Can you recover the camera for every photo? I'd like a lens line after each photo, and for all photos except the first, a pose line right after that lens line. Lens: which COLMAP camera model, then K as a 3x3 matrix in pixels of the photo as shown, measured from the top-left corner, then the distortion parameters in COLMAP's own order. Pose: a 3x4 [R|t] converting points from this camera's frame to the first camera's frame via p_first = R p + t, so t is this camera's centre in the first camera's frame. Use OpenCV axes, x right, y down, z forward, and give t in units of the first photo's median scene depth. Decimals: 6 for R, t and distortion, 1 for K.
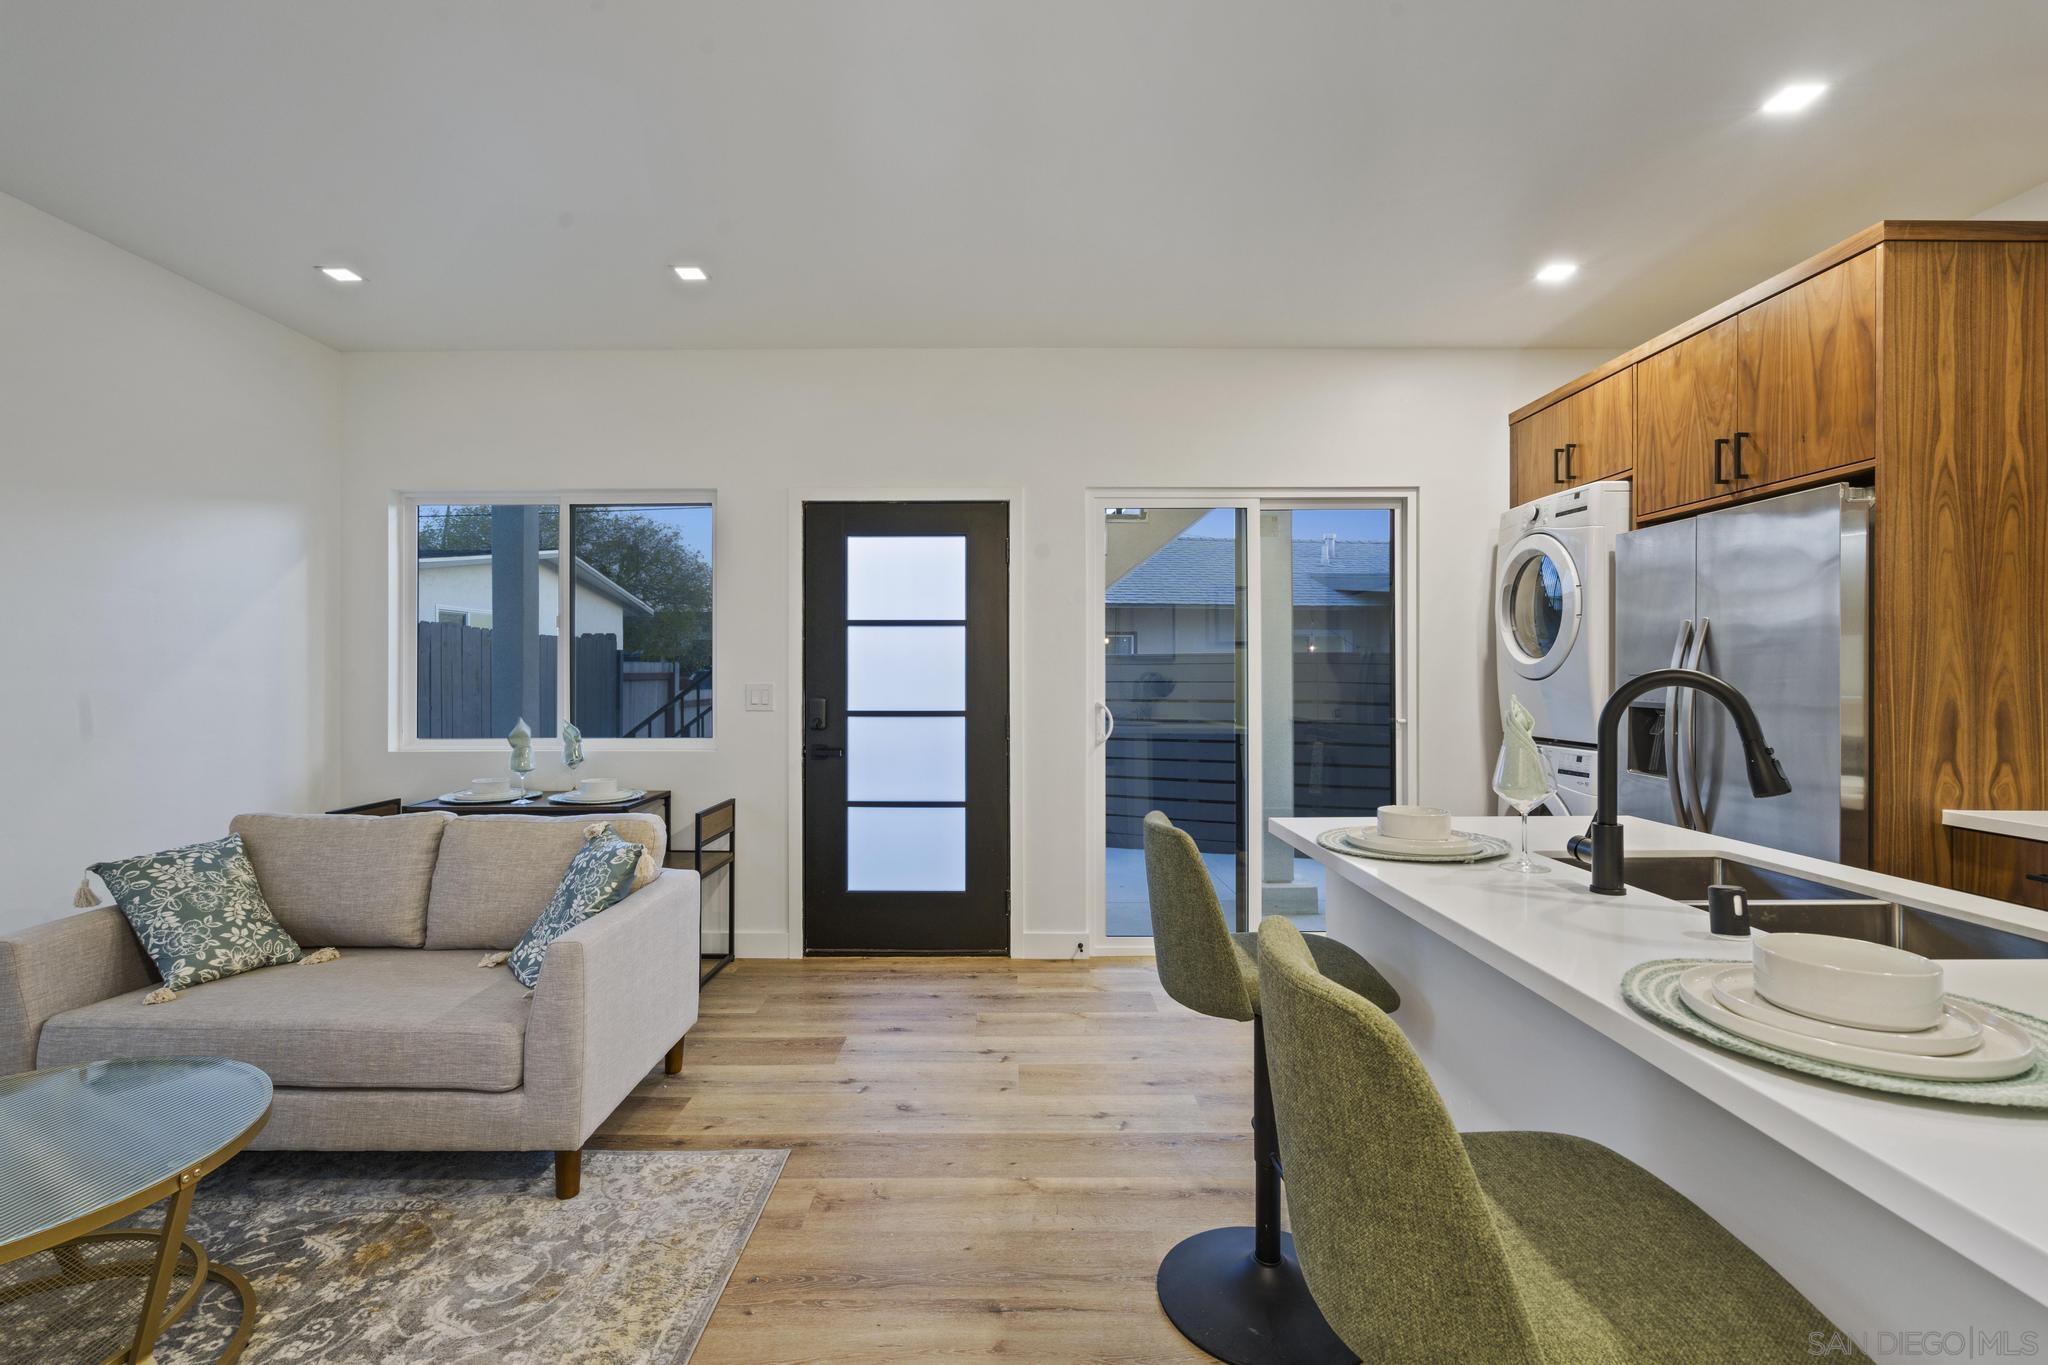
lens RADIAL K [[931.0, 0, 1018.8], [0, 931.0, 667.6], [0, 0, 1]] dist [-0.000247, 0.000531]
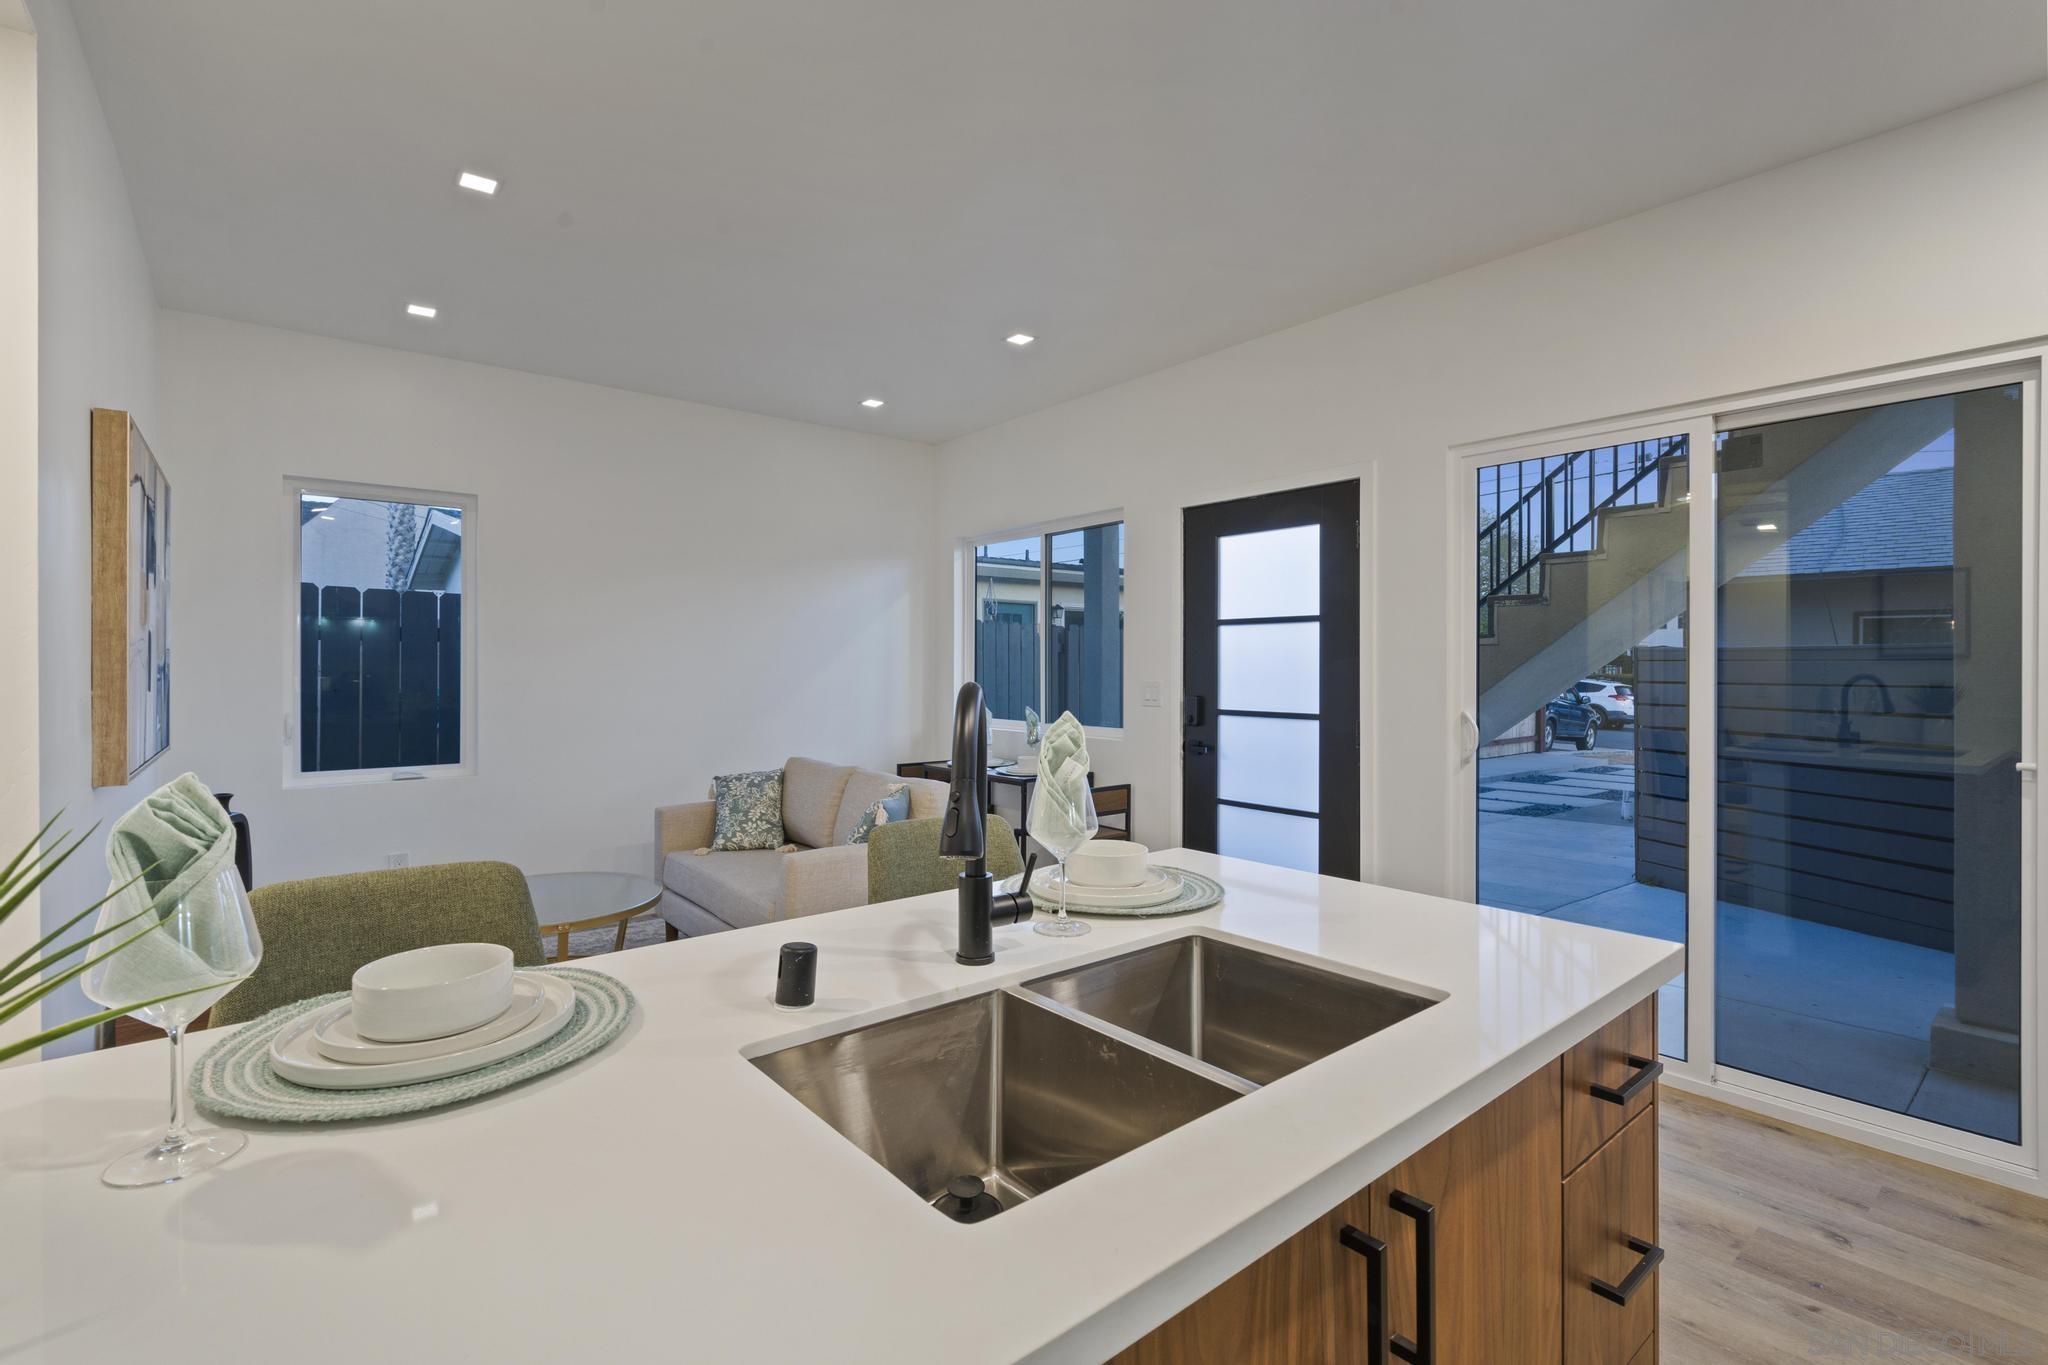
lens RADIAL K [[931.0, 0, 1018.8], [0, 931.0, 667.6], [0, 0, 1]] dist [-0.000247, 0.000531]
pose [[0.631403, 0.003950, -0.775445, 0.468496], [0.002167, 0.999974, 0.006858, -0.006394], [0.775452, -0.006010, 0.631378, 0.192011]]
